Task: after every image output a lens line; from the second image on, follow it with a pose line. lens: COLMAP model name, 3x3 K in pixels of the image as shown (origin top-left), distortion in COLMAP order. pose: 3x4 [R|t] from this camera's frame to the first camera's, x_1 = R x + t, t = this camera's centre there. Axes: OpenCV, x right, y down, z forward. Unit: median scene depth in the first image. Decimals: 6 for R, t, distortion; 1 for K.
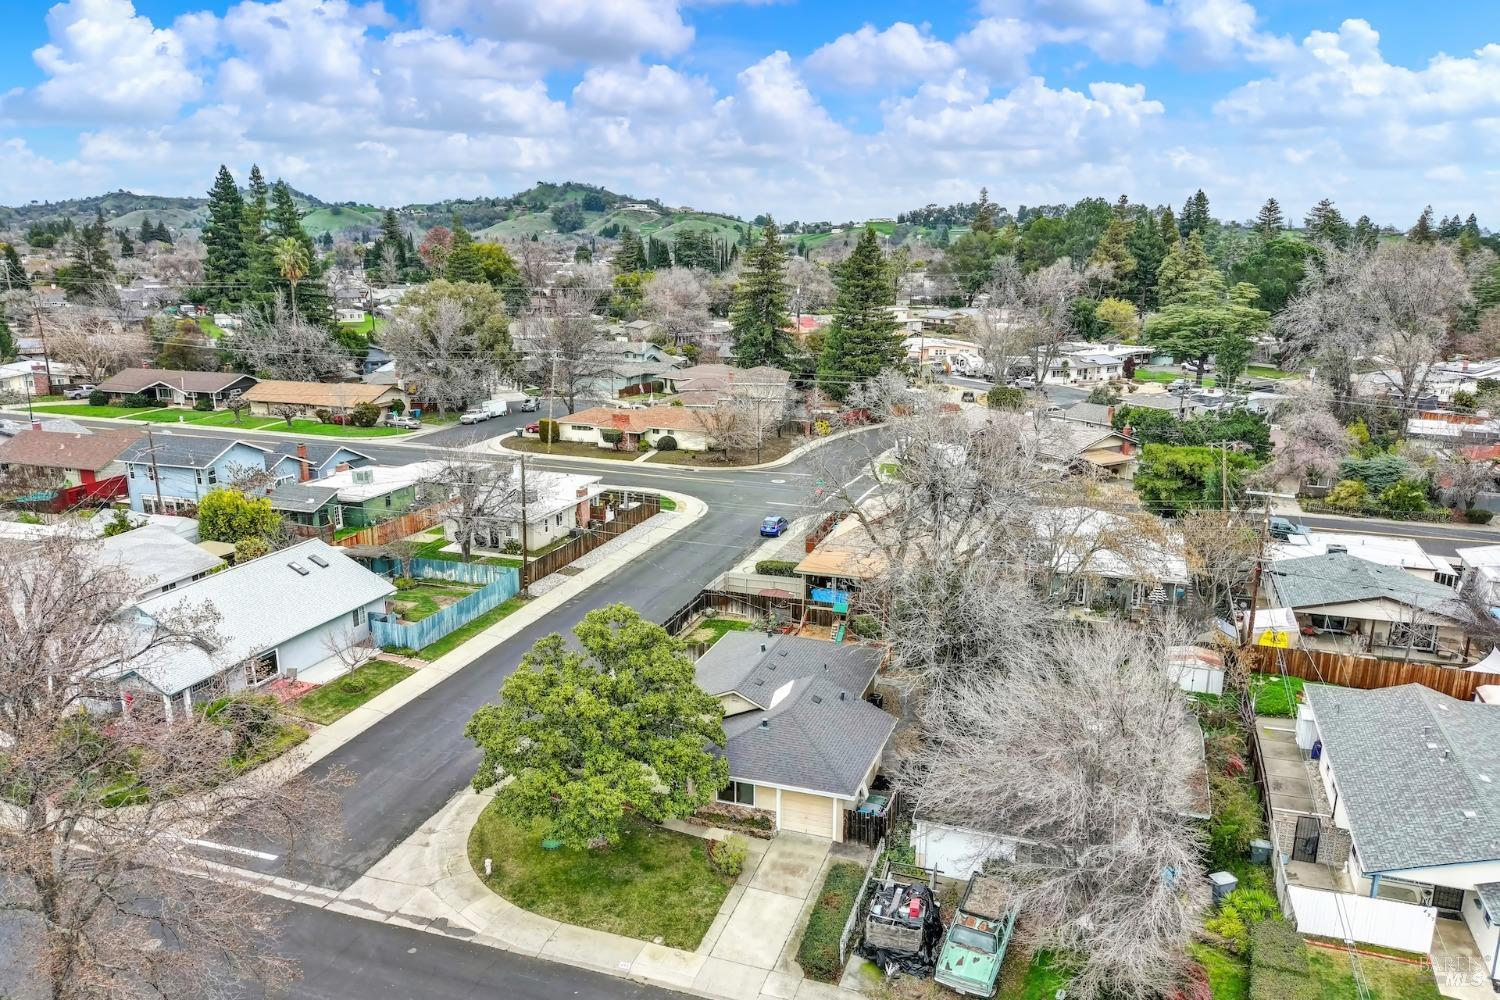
lens RADIAL K [[1126.8, 0, 750.0], [0, 1126.8, 500.0], [0, 0, 1]] dist [0.004460, -0.000927]
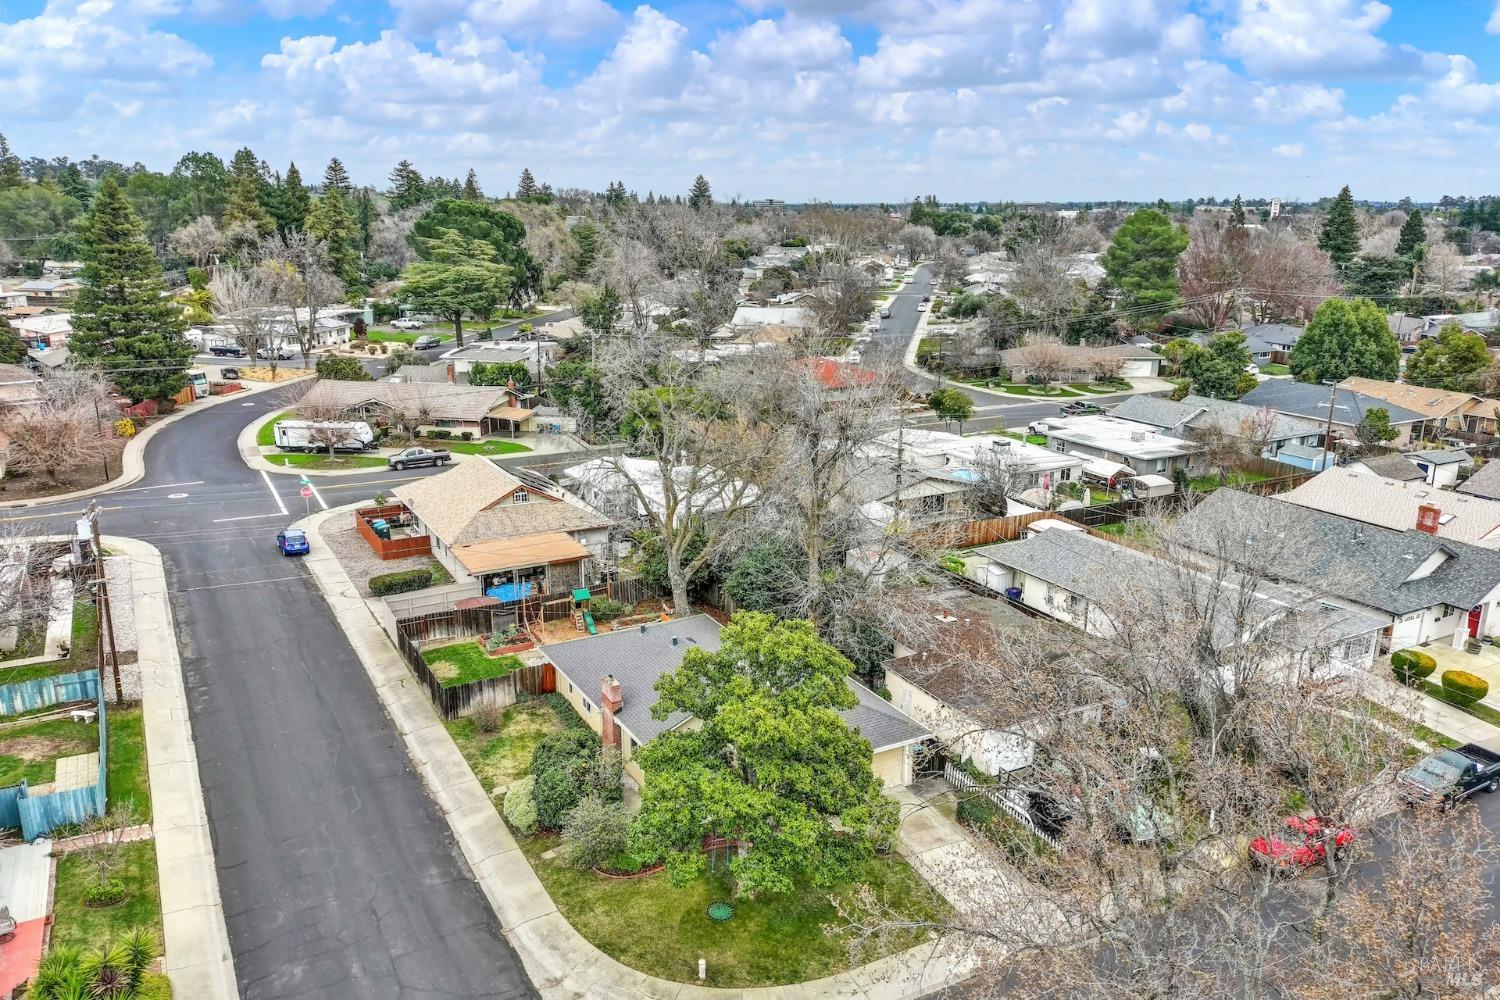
lens RADIAL K [[1126.8, 0, 750.0], [0, 1126.8, 500.0], [0, 0, 1]] dist [0.004460, -0.000927]
pose [[0.667067, -0.184829, 0.721707, -0.211194], [0.160066, 0.981670, 0.103459, -0.024440], [-0.727600, 0.046507, 0.684424, 0.116598]]
